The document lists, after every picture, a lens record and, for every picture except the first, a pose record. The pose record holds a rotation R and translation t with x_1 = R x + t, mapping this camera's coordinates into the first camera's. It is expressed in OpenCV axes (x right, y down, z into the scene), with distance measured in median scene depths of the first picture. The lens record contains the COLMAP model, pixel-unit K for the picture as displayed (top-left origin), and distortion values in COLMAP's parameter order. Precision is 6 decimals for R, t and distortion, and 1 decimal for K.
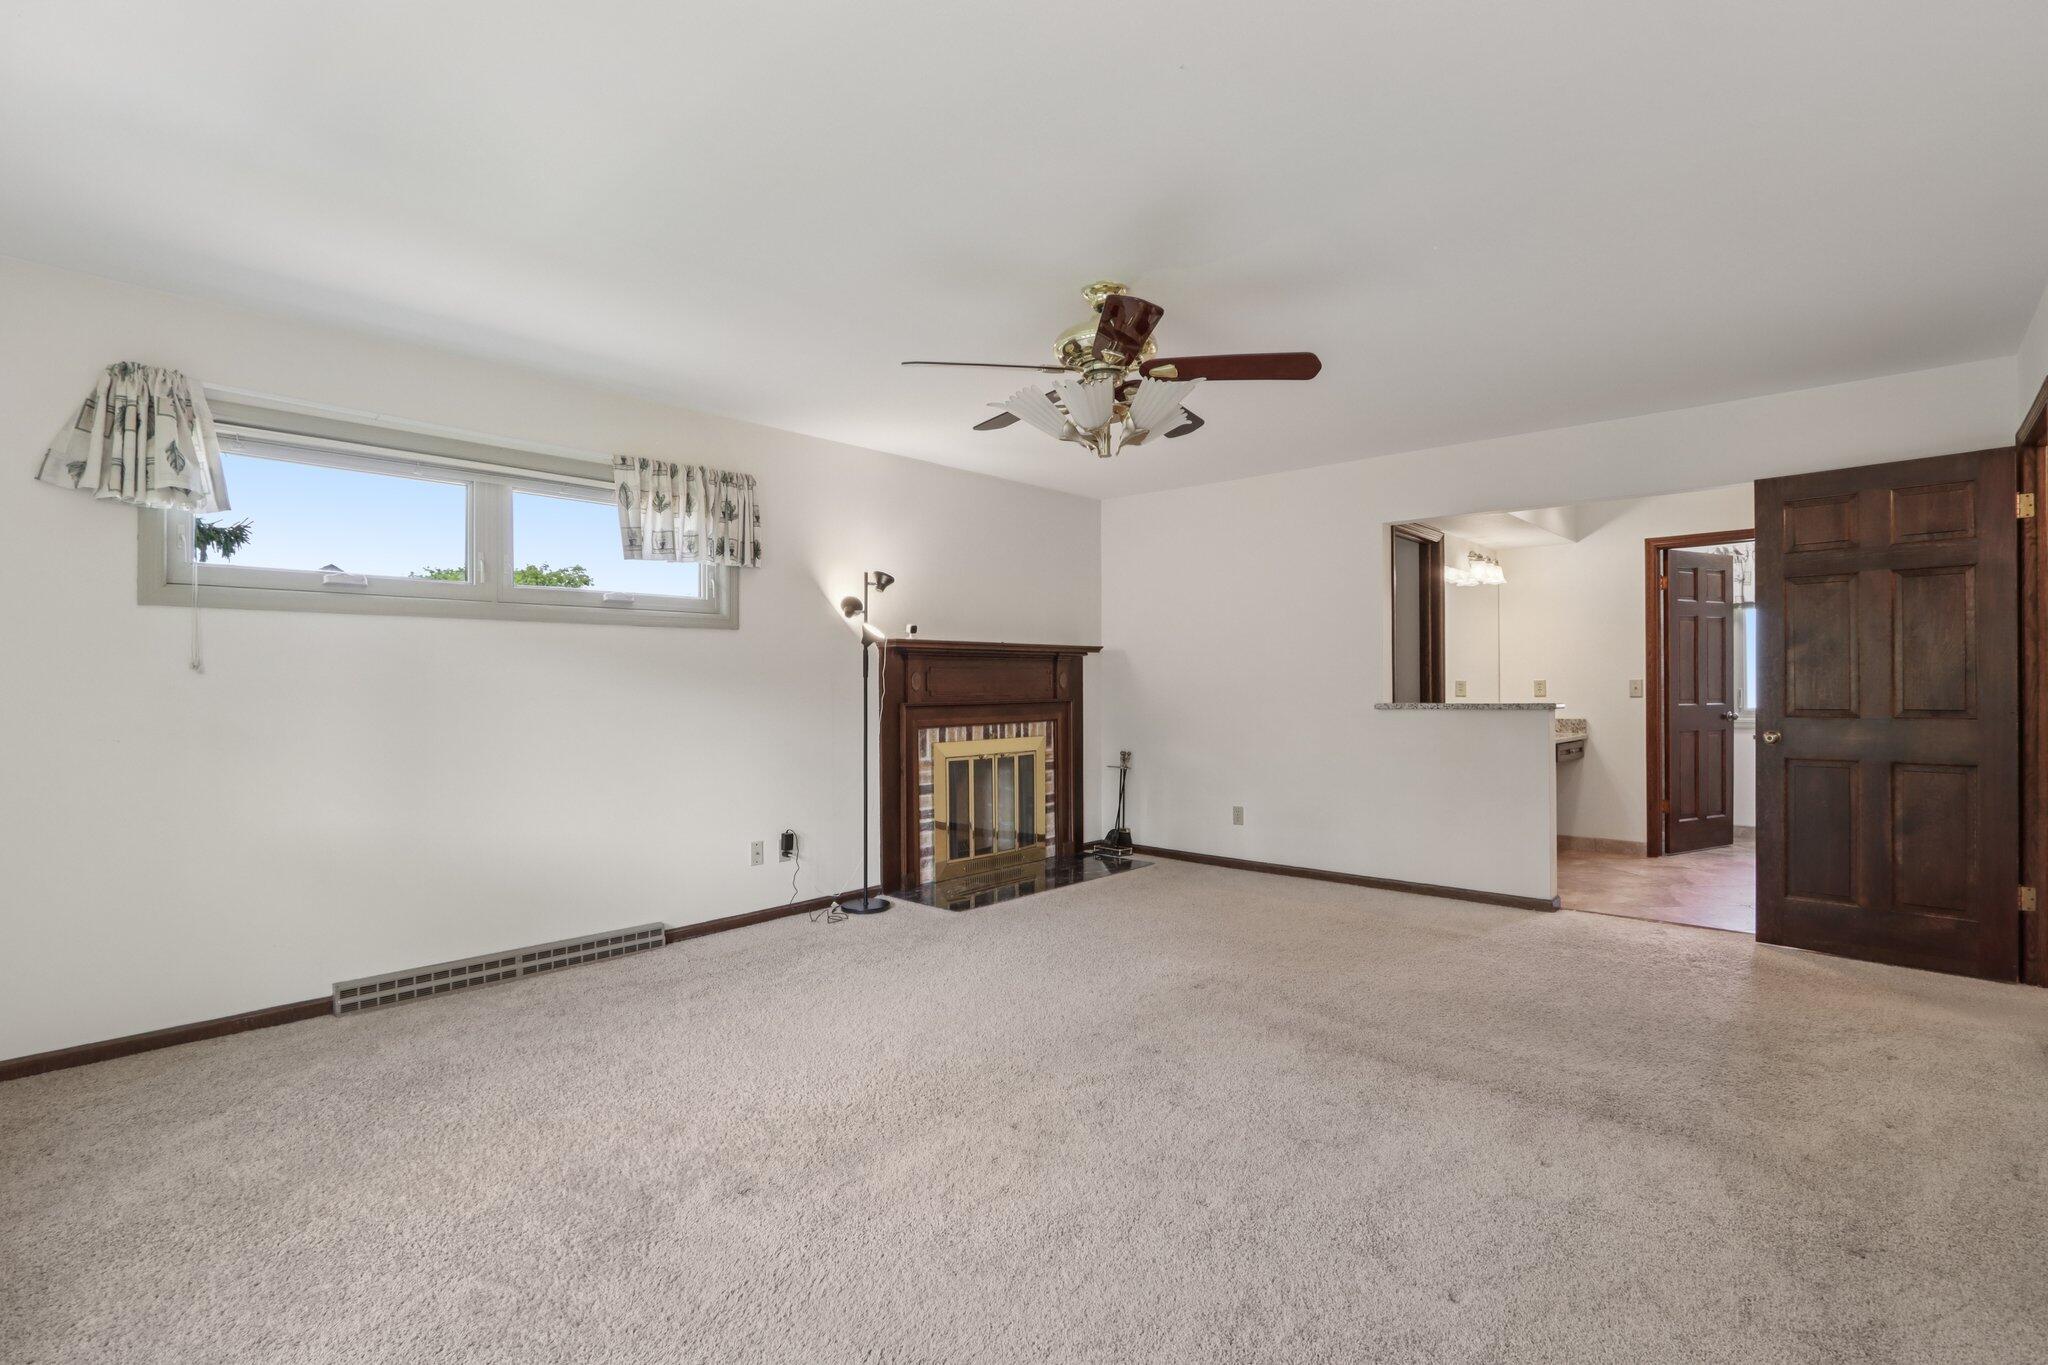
lens RADIAL K [[966.5, 0, 1020.8], [0, 966.5, 685.5], [0, 0, 1]] dist [-0.004427, 0.000117]
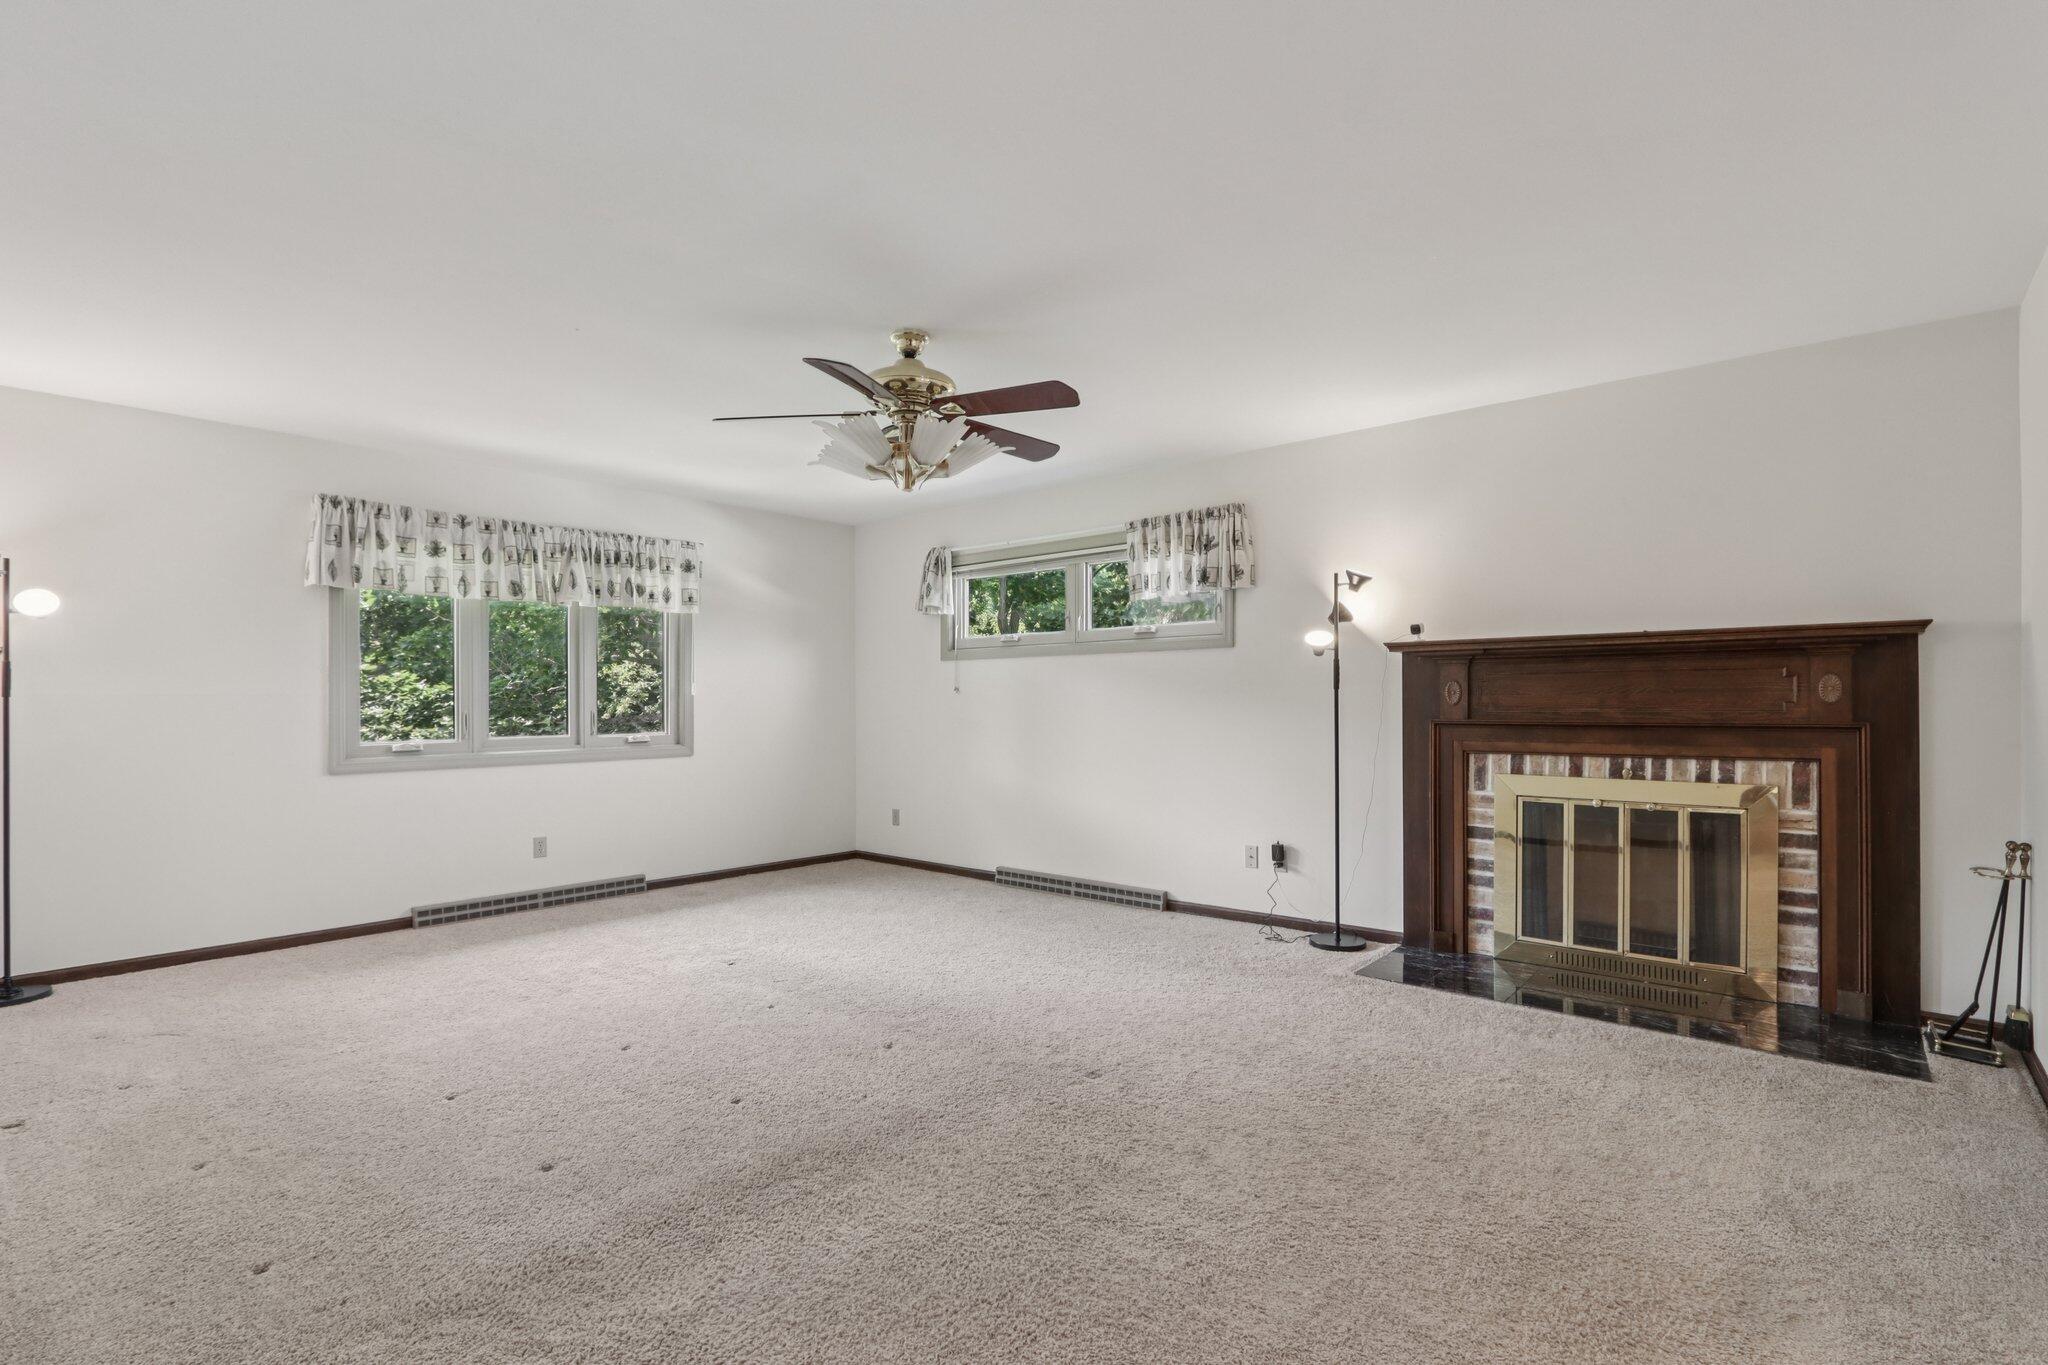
lens RADIAL K [[966.5, 0, 1020.8], [0, 966.5, 685.5], [0, 0, 1]] dist [-0.004427, 0.000117]
pose [[0.018189, -0.009579, -0.999789, 0.663908], [0.005271, 0.999941, -0.009485, -0.004361], [0.999821, -0.005097, 0.018238, 0.620208]]
